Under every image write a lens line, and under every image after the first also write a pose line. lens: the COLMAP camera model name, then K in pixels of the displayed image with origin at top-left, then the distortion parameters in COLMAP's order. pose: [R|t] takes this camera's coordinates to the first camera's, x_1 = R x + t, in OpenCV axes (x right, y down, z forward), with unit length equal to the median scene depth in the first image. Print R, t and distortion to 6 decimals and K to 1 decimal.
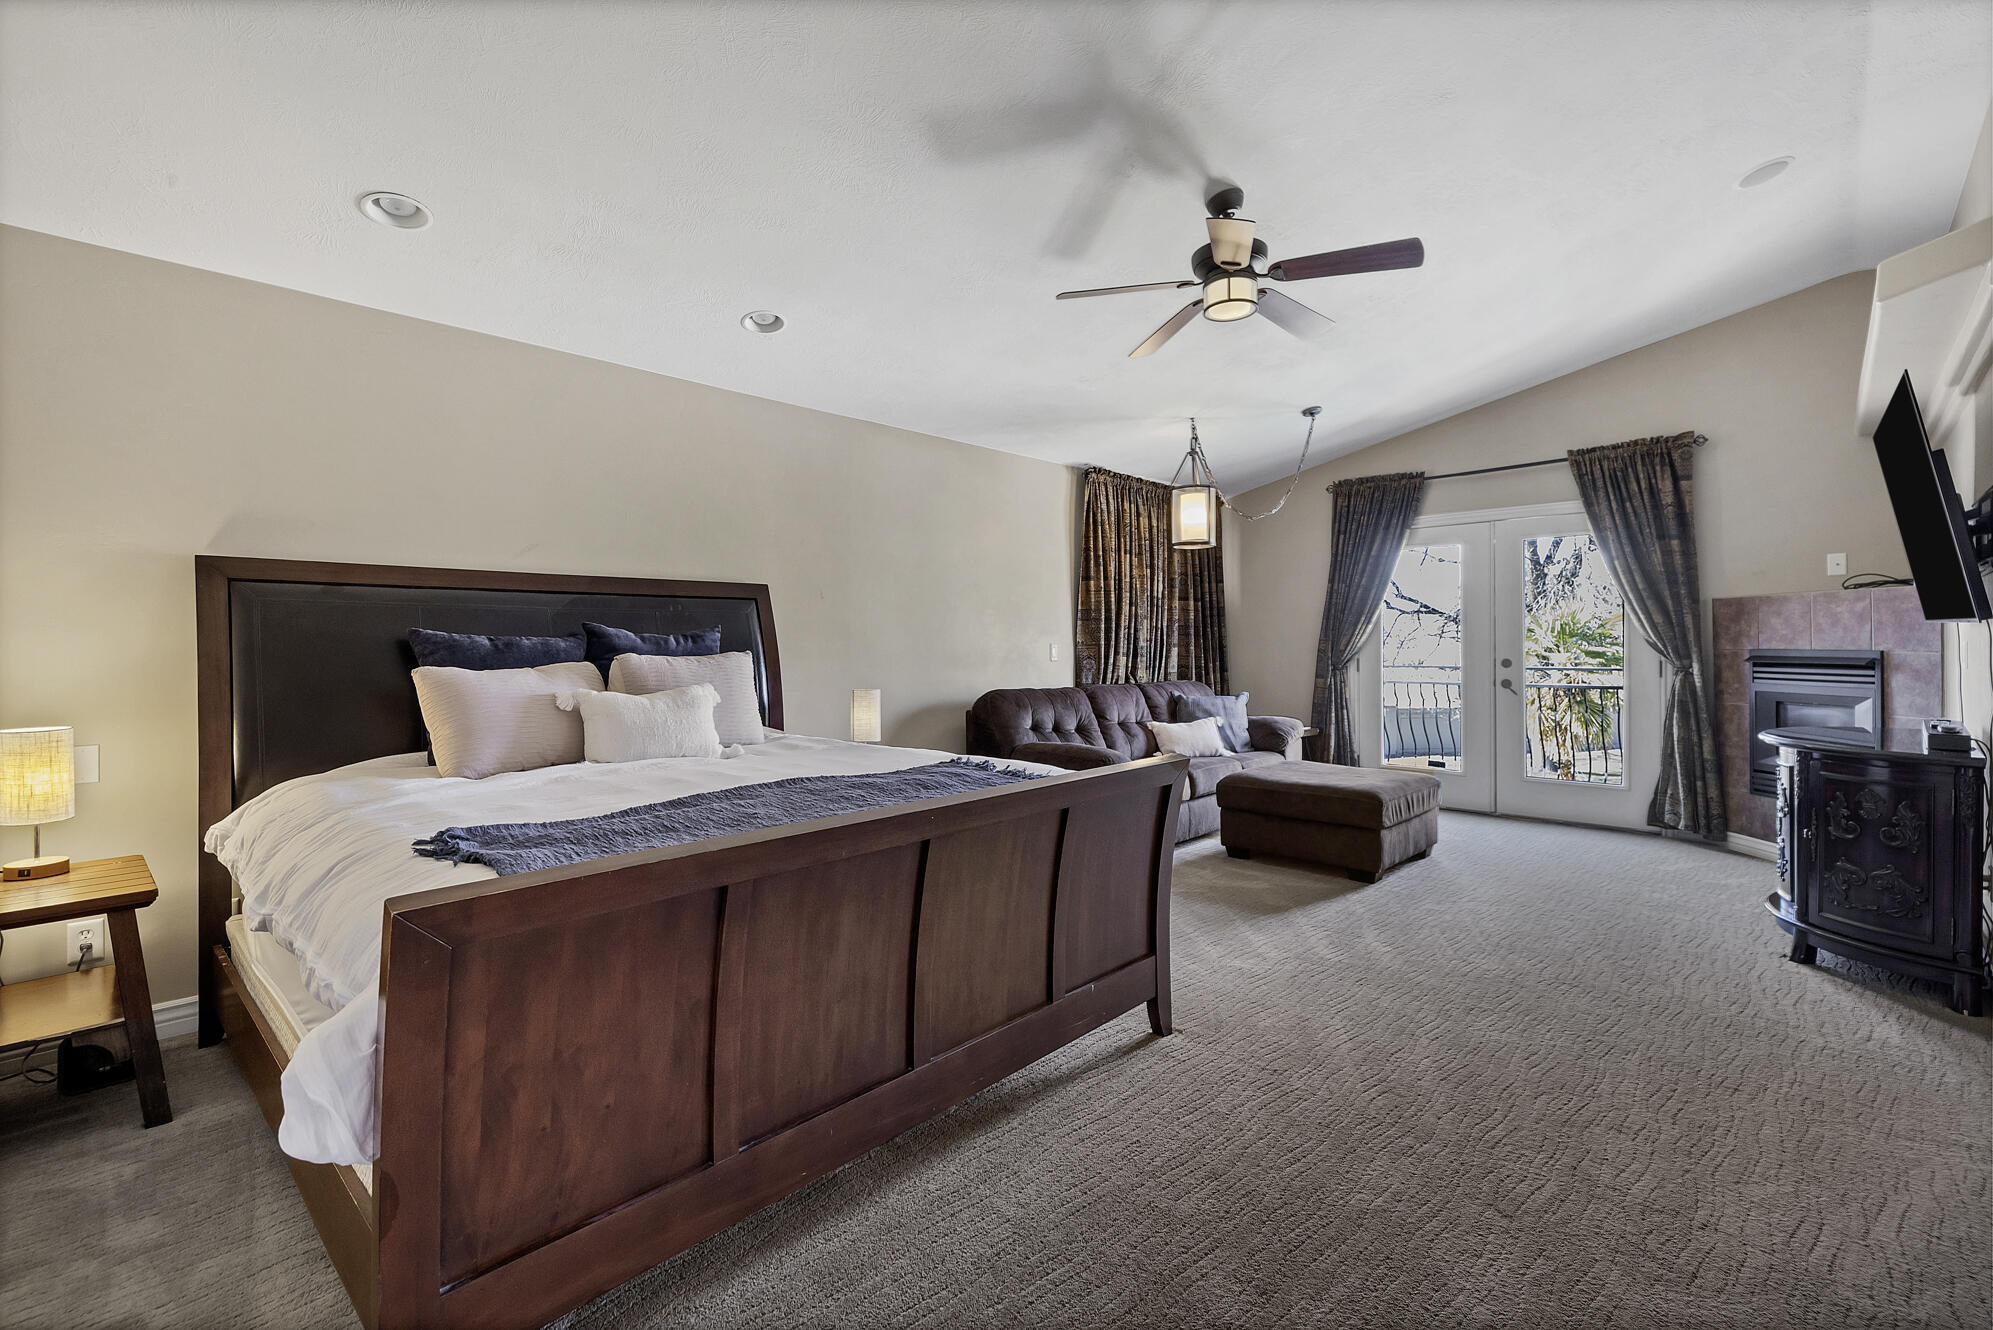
lens RADIAL K [[865.0, 0, 995.6], [0, 865.0, 659.2], [0, 0, 1]] dist [0.002666, 0.000182]
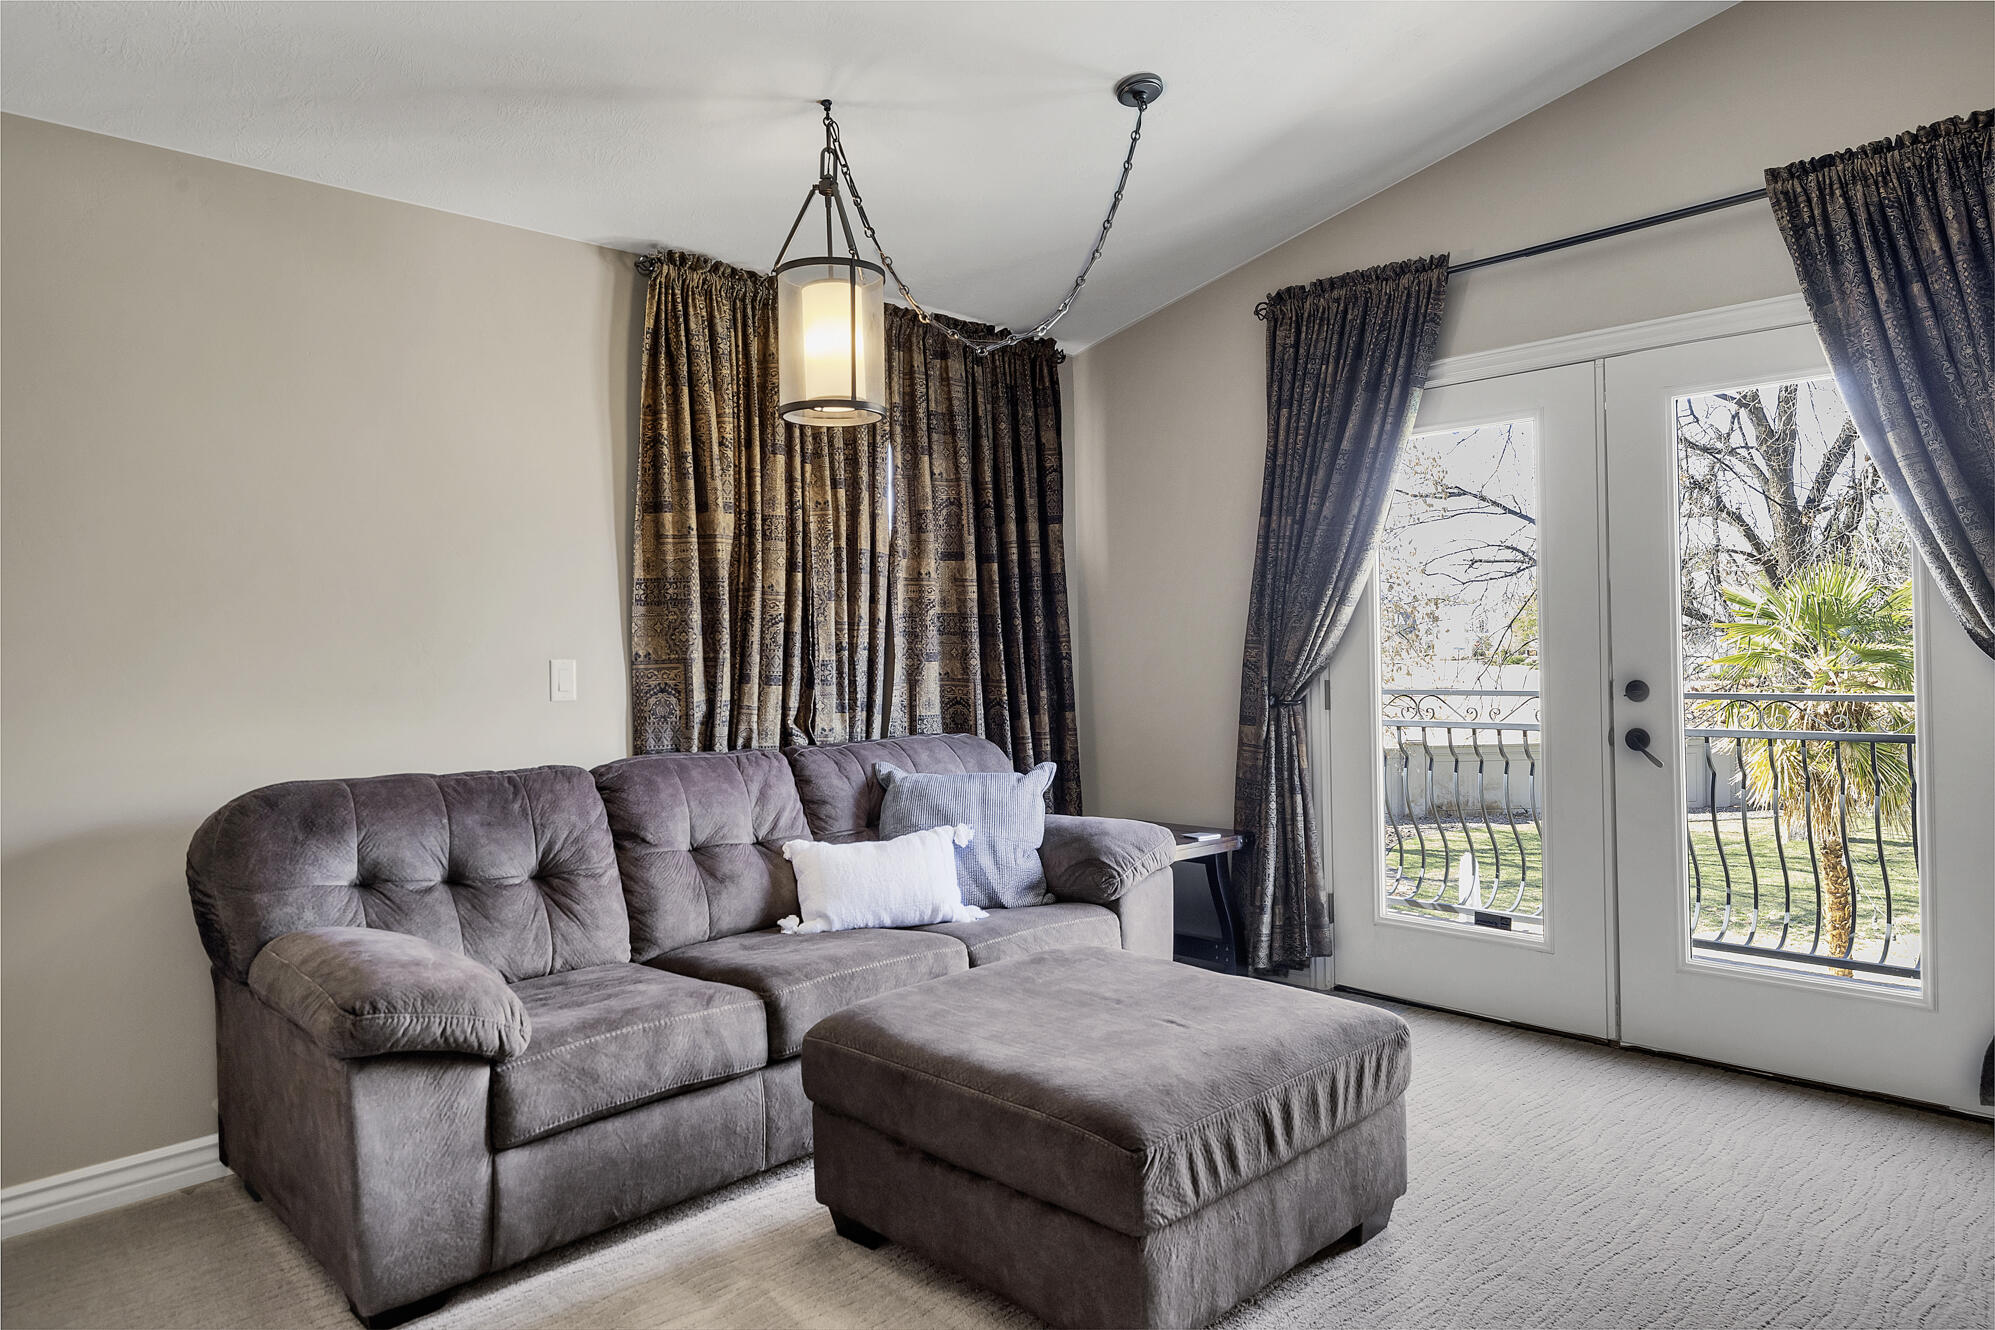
lens RADIAL K [[1238.0, 0, 997.7], [0, 1238.0, 660.9], [0, 0, 1]] dist [-0.003055, 0.002076]
pose [[0.999659, -0.014237, -0.021893, 0.287661], [0.014069, 0.999871, -0.007803, -0.009435], [0.022002, 0.007492, 0.999730, 0.383802]]
